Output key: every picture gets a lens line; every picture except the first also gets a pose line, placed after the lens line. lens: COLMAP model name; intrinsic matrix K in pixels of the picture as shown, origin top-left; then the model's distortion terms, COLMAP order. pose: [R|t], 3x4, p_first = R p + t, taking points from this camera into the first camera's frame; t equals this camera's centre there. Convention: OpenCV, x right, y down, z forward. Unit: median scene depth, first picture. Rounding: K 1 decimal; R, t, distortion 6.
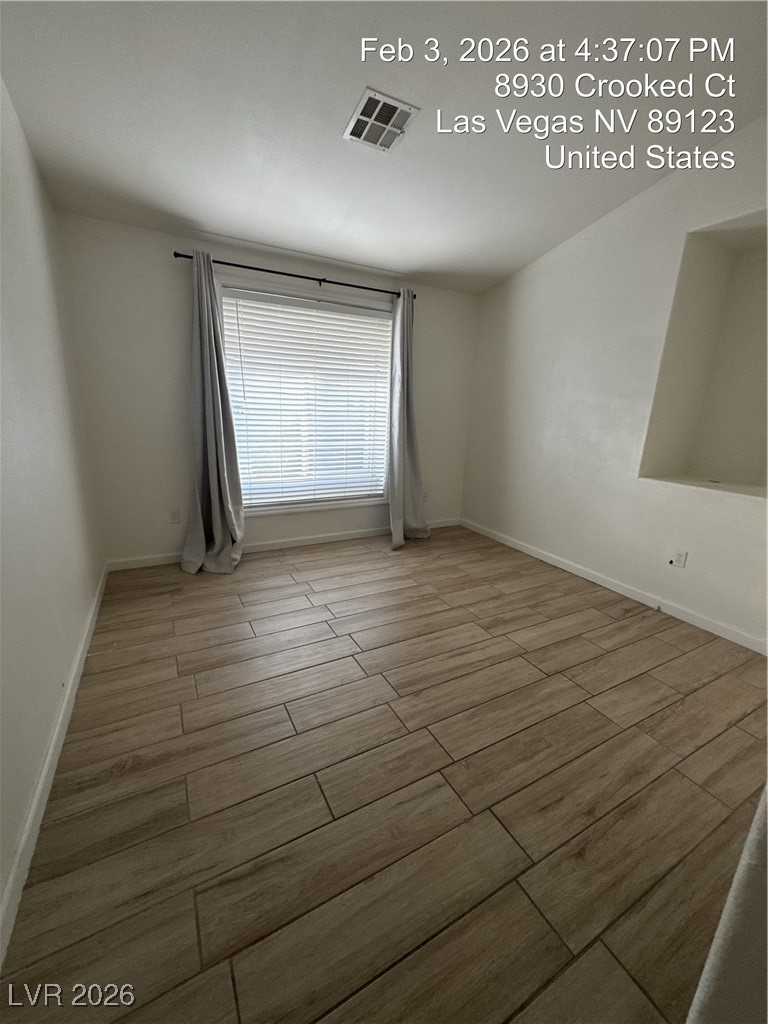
lens RADIAL K [[408.9, 0, 381.8], [0, 408.9, 509.8], [0, 0, 1]] dist [-0.008524, -0.000439]
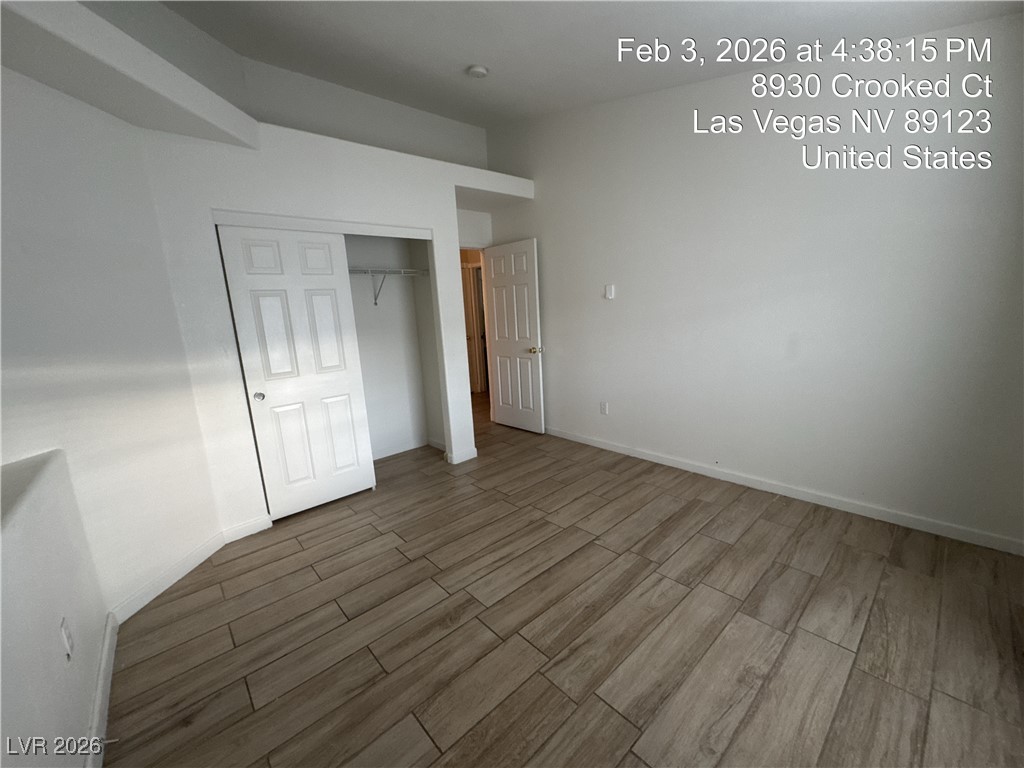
lens RADIAL K [[408.9, 0, 510.3], [0, 408.9, 386.2], [0, 0, 1]] dist [-0.008524, -0.000439]
pose [[-0.973316, 0.063834, -0.220409, 0.360517], [-0.032443, 0.912597, 0.407572, -0.436013], [0.227162, 0.403847, -0.886174, 1.692559]]
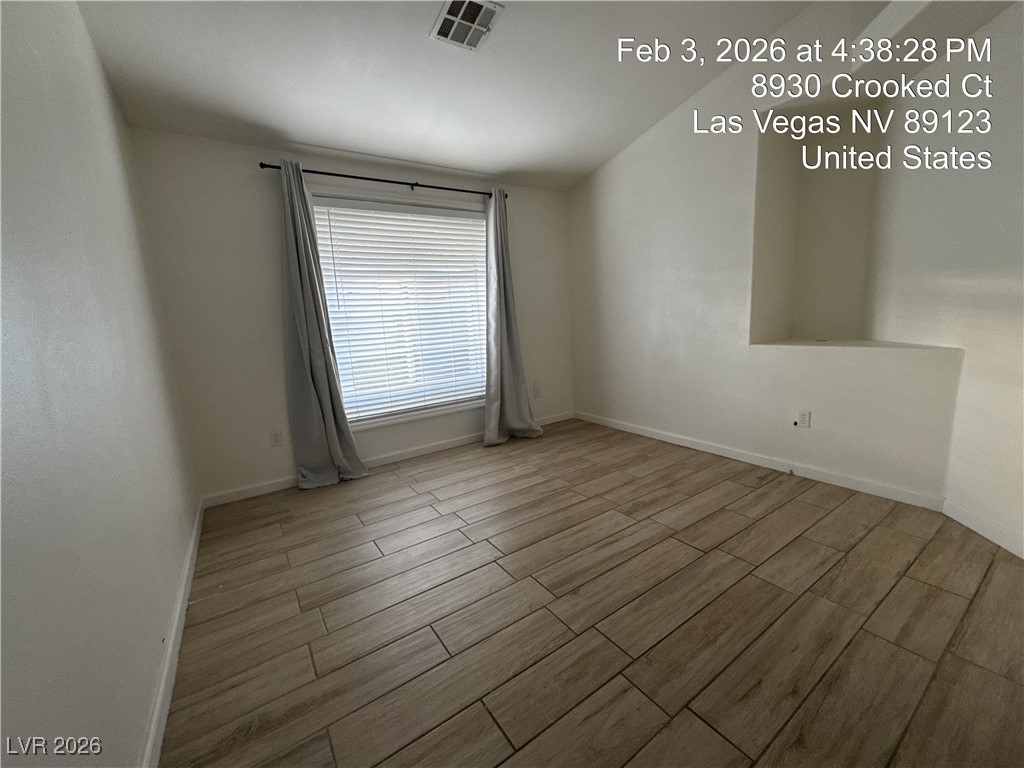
lens RADIAL K [[410.7, 0, 510.4], [0, 410.7, 382.3], [0, 0, 1]] dist [-0.009726, 0.000270]
pose [[0.991029, -0.106924, 0.080175, -0.065586], [0.113878, 0.989602, -0.087864, 0.044838], [-0.069946, 0.096206, 0.992901, 0.050775]]
